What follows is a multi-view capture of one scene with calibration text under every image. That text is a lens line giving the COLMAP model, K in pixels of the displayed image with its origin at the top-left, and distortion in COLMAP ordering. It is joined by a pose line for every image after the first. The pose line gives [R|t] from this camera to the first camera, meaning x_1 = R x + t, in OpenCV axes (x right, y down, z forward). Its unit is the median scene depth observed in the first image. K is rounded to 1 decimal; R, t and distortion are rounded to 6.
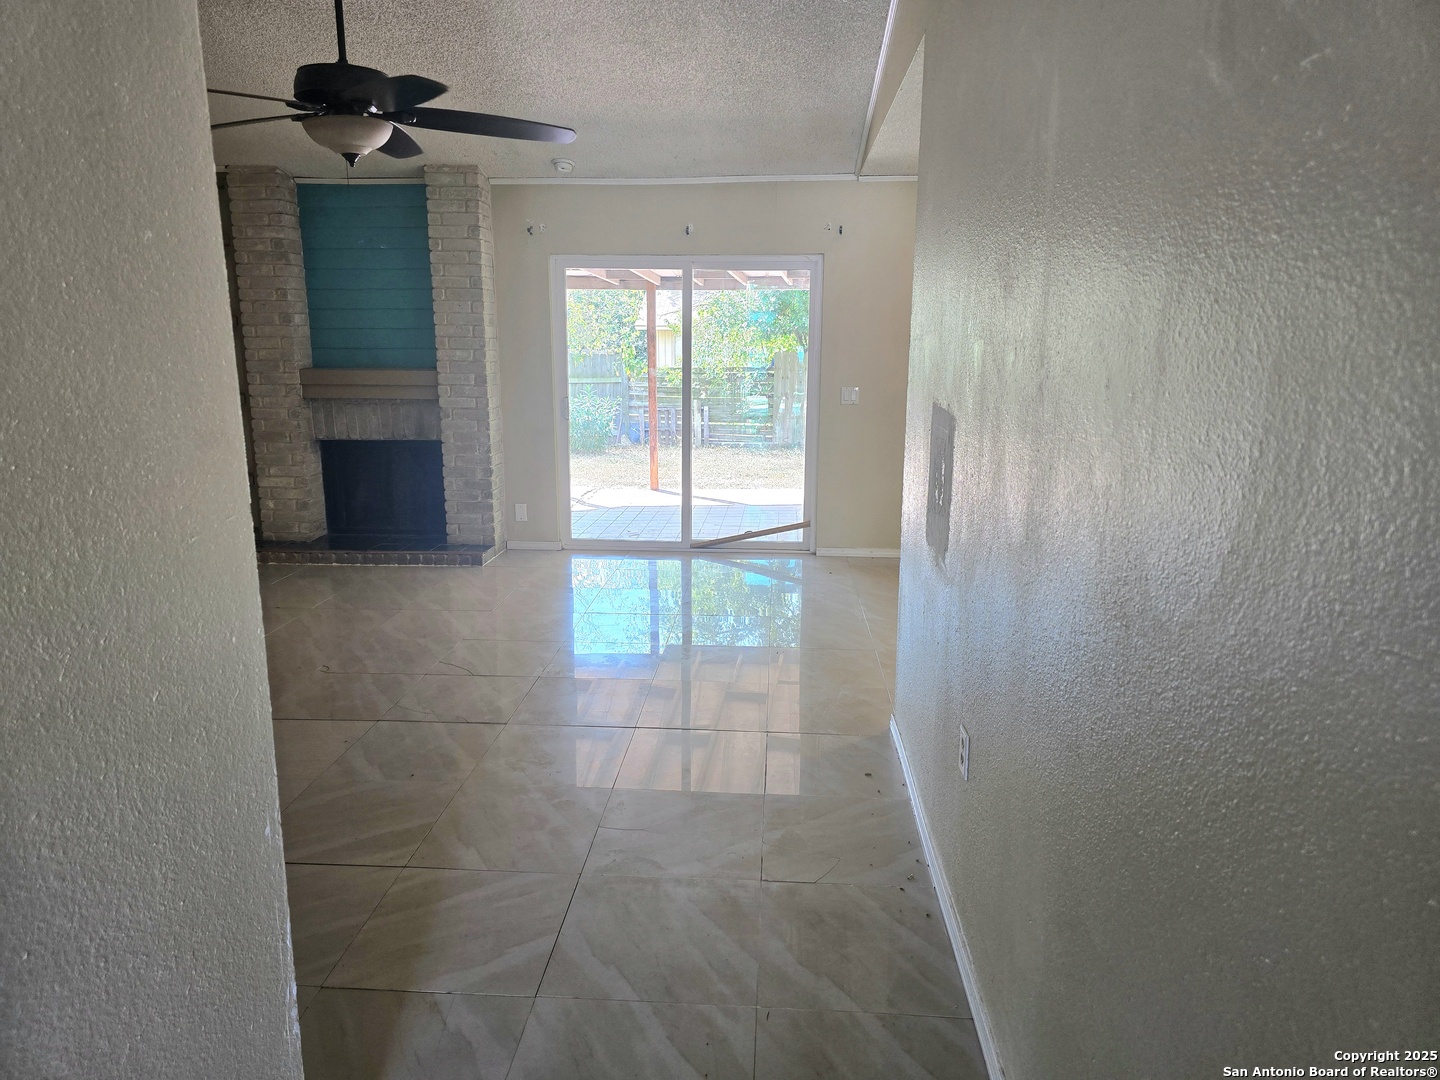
lens RADIAL K [[970.1, 0, 716.5], [0, 970.1, 535.3], [0, 0, 1]] dist [0.046605, -0.039658]
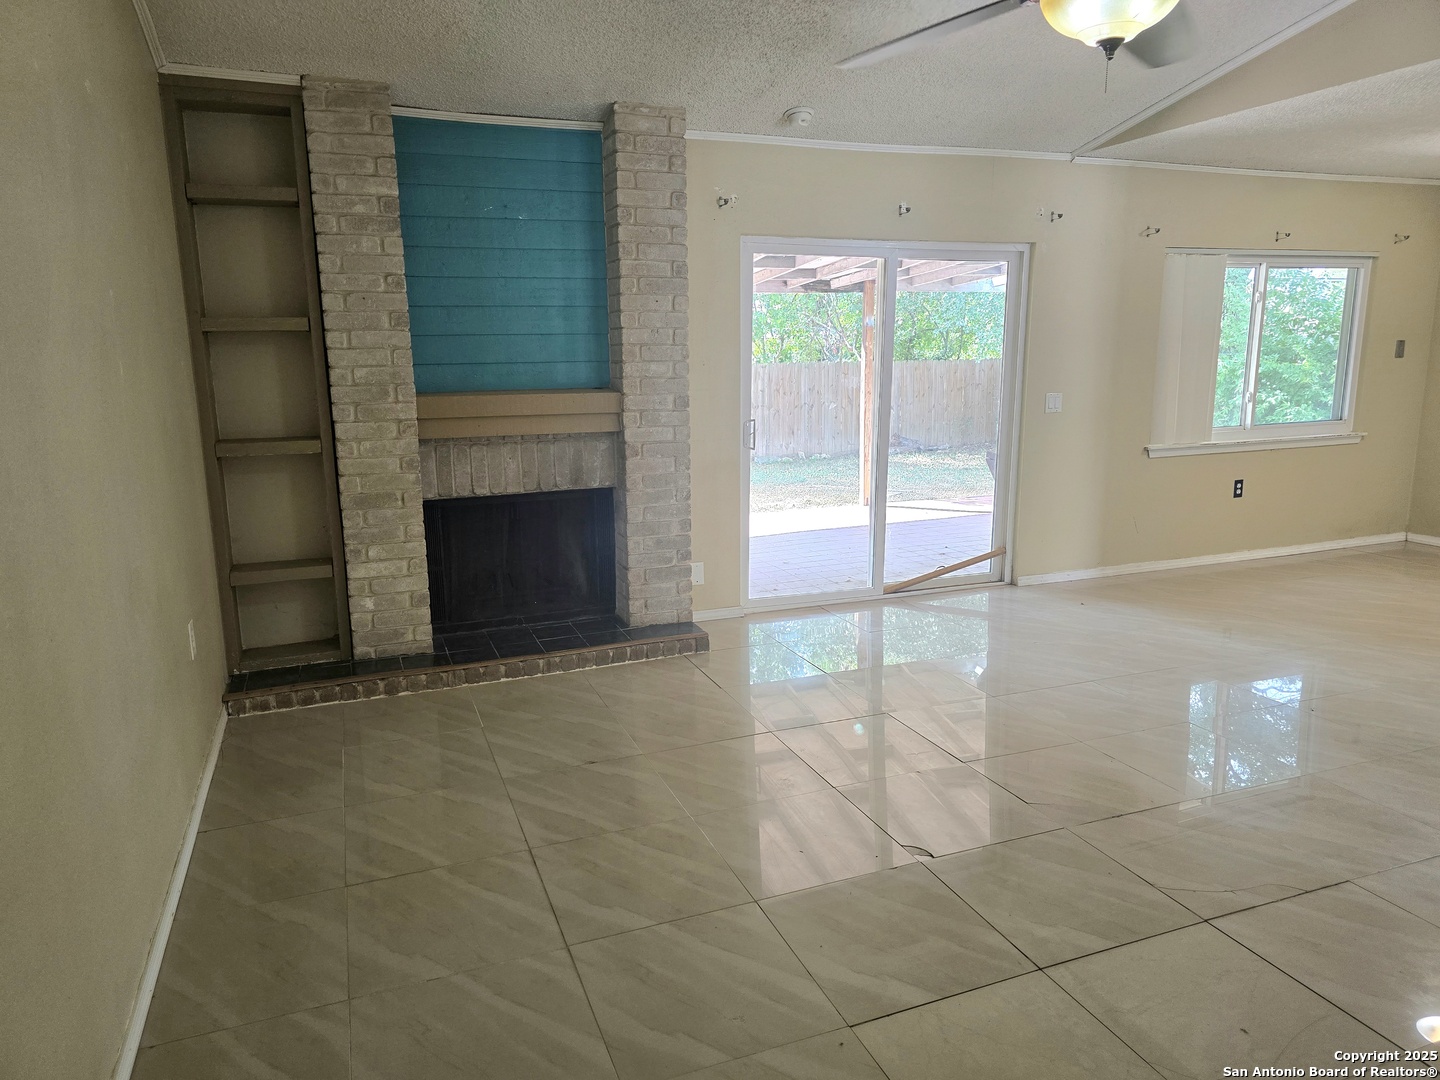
lens RADIAL K [[970.1, 0, 720.5], [0, 970.1, 545.5], [0, 0, 1]] dist [0.046605, -0.039658]
pose [[0.905169, -0.097612, 0.413692, -0.519933], [0.098653, 0.994942, 0.018904, -0.060831], [-0.413445, 0.023700, 0.910221, 0.311665]]
